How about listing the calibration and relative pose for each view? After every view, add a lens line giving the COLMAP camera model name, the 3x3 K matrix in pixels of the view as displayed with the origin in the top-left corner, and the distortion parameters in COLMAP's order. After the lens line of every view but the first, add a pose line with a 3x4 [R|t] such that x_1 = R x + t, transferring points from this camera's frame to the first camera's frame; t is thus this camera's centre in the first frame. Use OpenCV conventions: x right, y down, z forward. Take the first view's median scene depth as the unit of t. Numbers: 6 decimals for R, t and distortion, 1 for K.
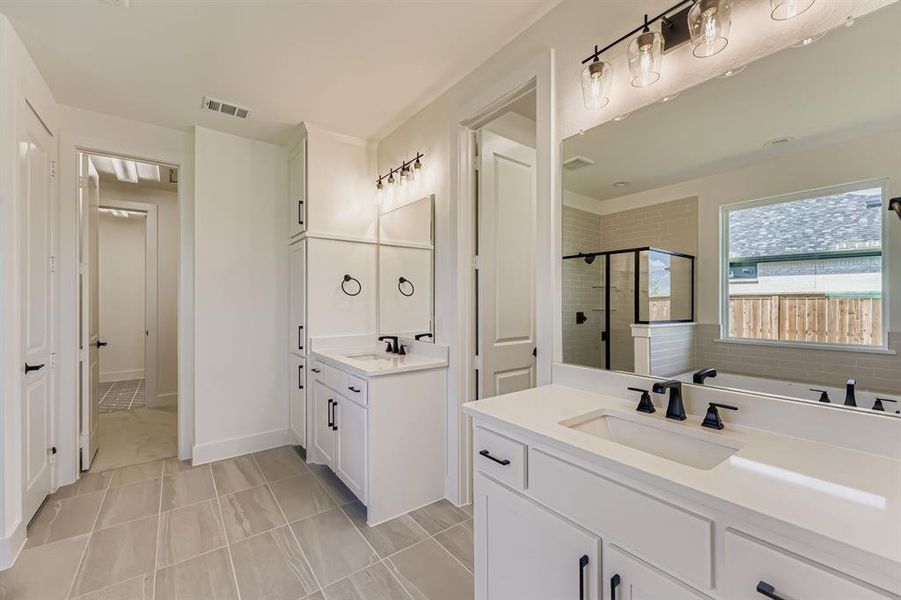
lens RADIAL K [[365.2, 0, 450.4], [0, 365.2, 299.0], [0, 0, 1]] dist [-0.000459, -0.000007]
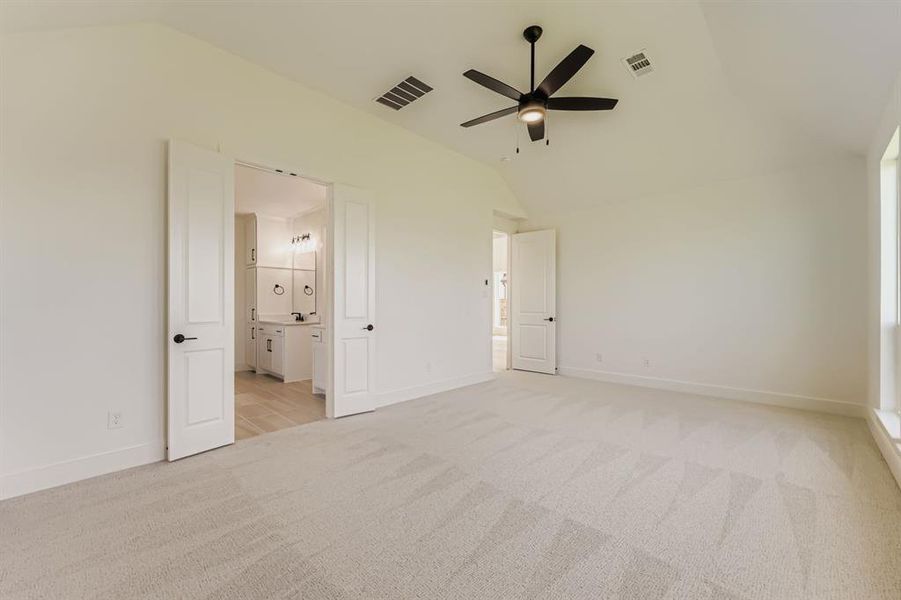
lens RADIAL K [[365.2, 0, 450.2], [0, 365.2, 302.1], [0, 0, 1]] dist [-0.000459, -0.000007]
pose [[0.988472, 0.000683, 0.151404, 0.397572], [-0.000650, 1.000000, -0.000266, 0.035024], [-0.151404, 0.000164, 0.988472, -1.264625]]
